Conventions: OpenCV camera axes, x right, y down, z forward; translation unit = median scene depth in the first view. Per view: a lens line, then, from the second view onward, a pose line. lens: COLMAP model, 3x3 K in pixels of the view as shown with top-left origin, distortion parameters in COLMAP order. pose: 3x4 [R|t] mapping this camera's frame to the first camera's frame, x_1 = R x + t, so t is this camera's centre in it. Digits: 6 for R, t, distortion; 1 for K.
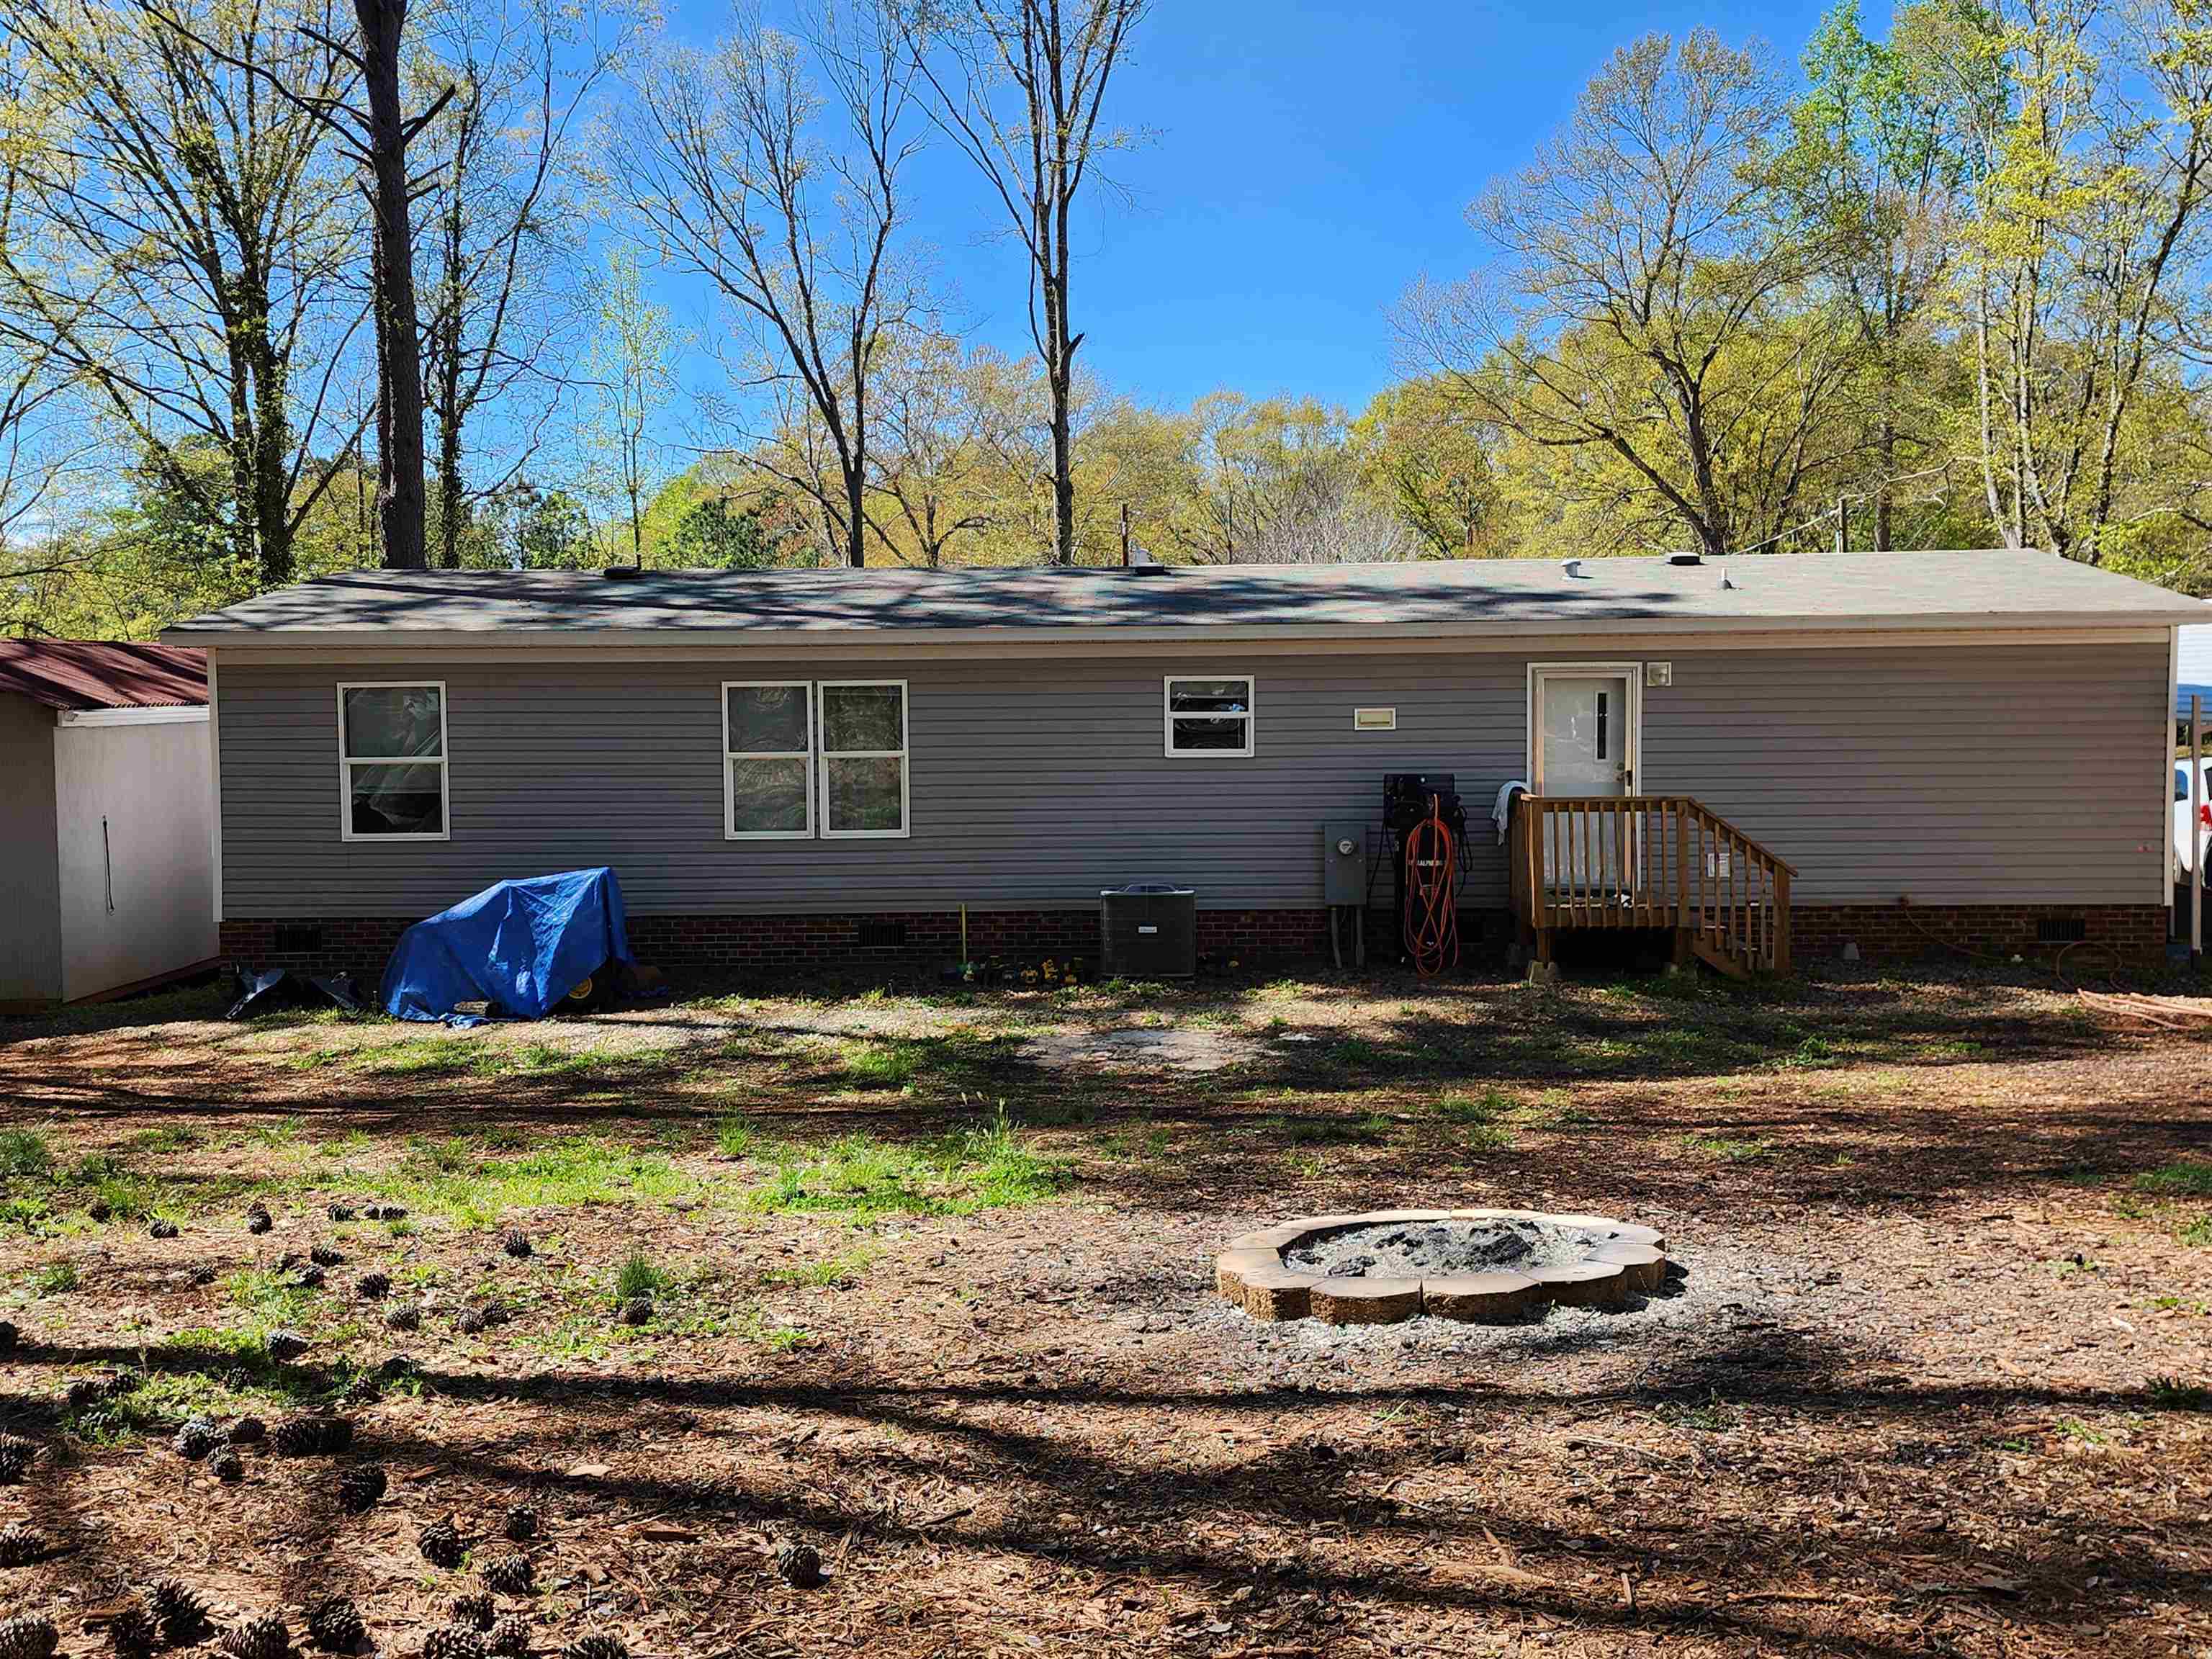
lens RADIAL K [[1822.3, 0, 1147.5], [0, 1822.3, 835.7], [0, 0, 1]] dist [0.095916, -0.110588]
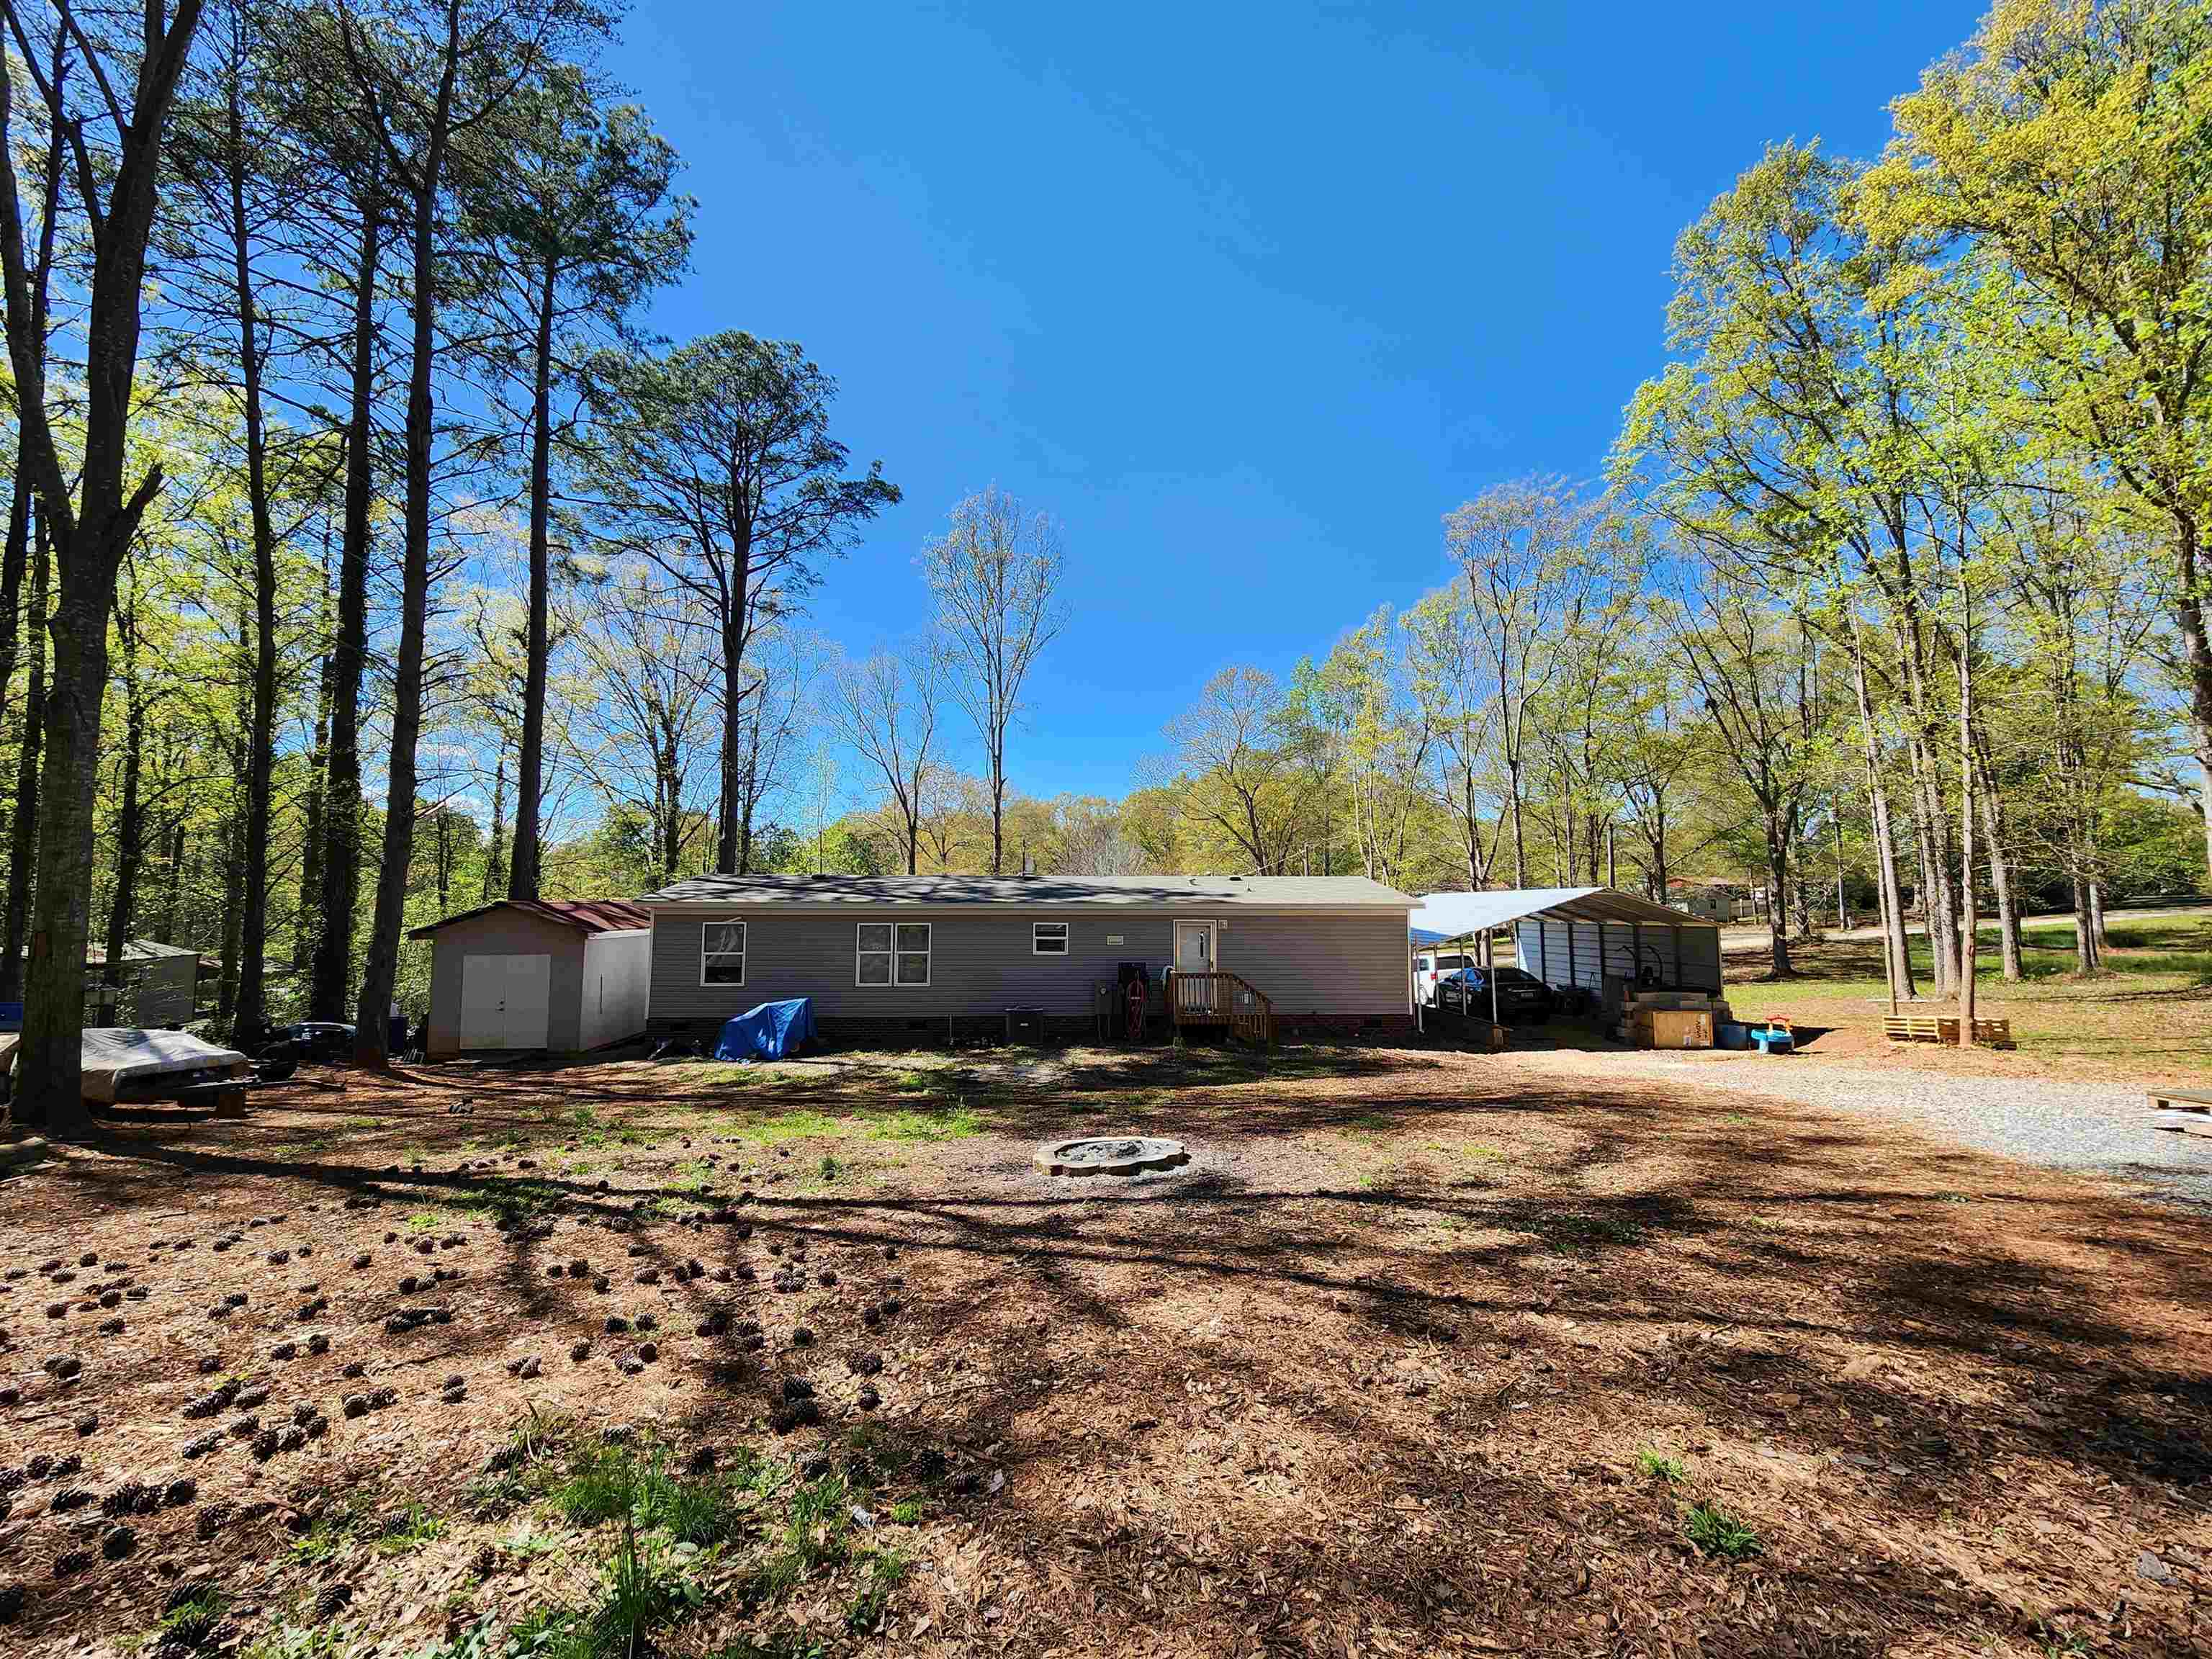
lens RADIAL K [[881.5, 0, 1112.7], [0, 881.5, 826.9], [0, 0, 1]] dist [-0.000311, 0.000640]
pose [[0.997339, 0.016271, 0.071059, 0.030665], [-0.006160, 0.990096, -0.140258, -0.048934], [-0.072637, 0.139447, 0.987562, -0.251326]]
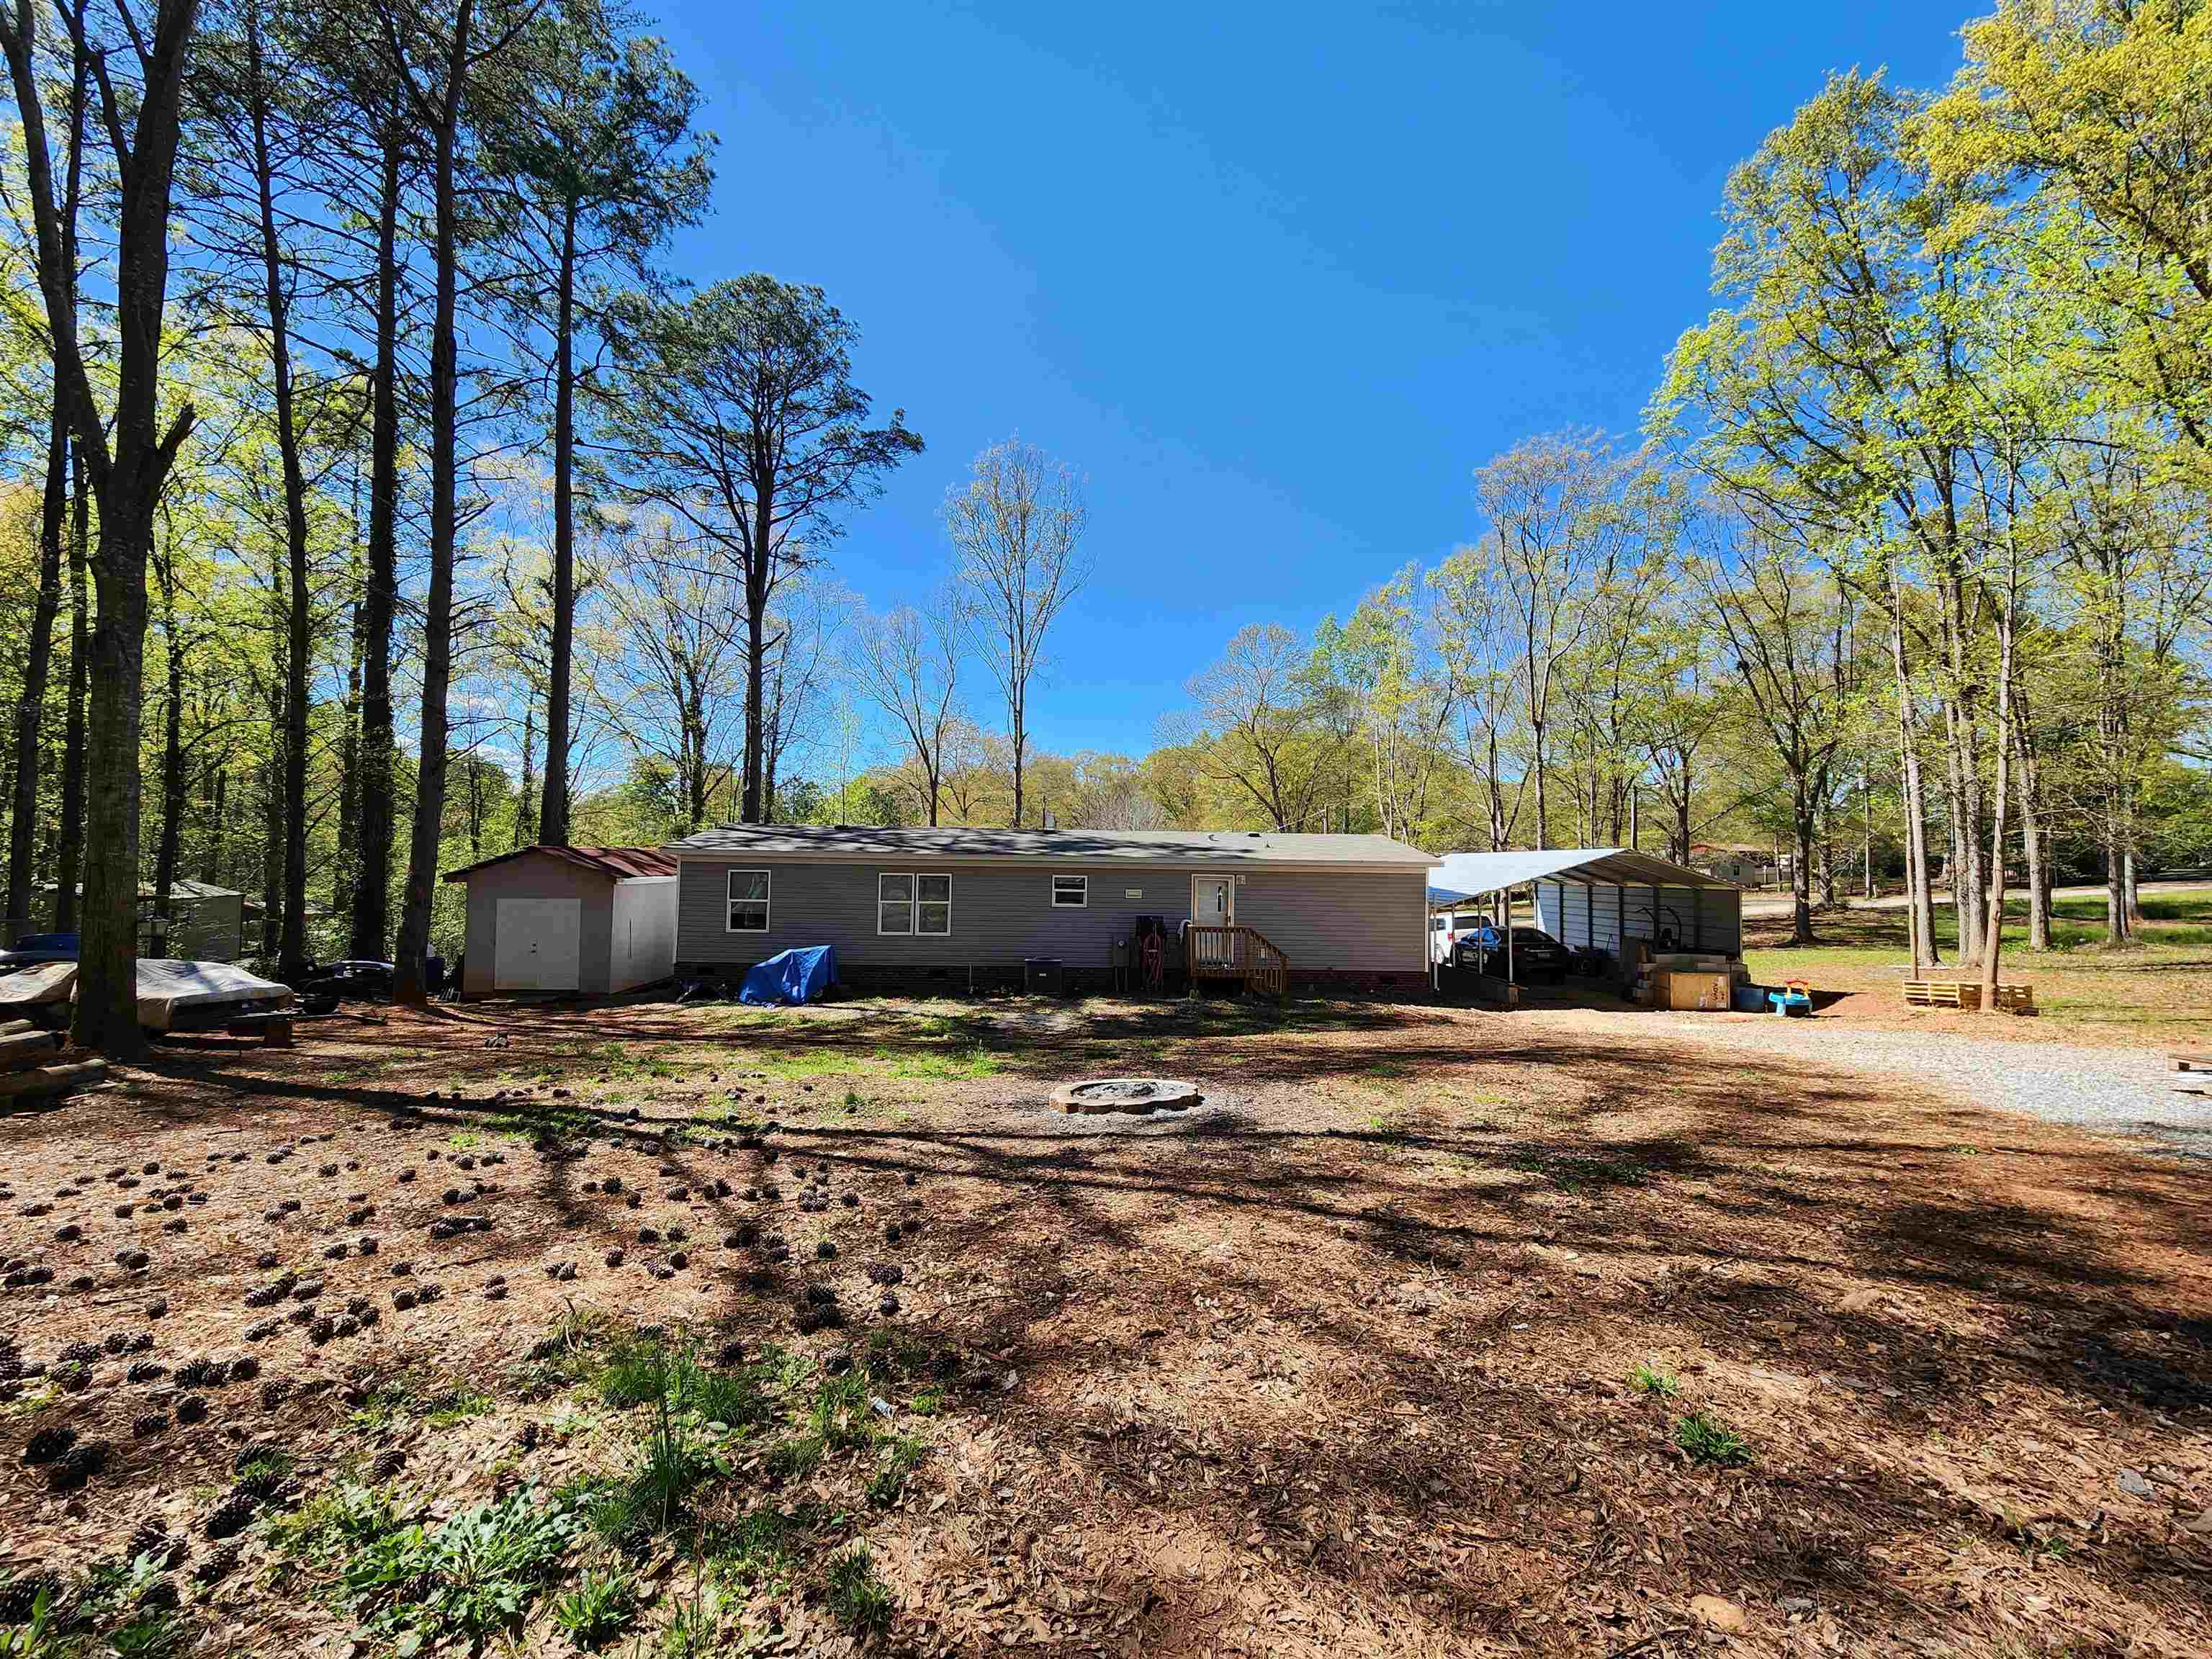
lens RADIAL K [[879.8, 0, 1115.8], [0, 879.8, 832.0], [0, 0, 1]] dist [0.000286, 0.000030]
pose [[0.998268, 0.027096, 0.052228, 0.032174], [-0.021955, 0.995080, -0.096615, -0.030635], [-0.054589, 0.095301, 0.993951, -0.252672]]
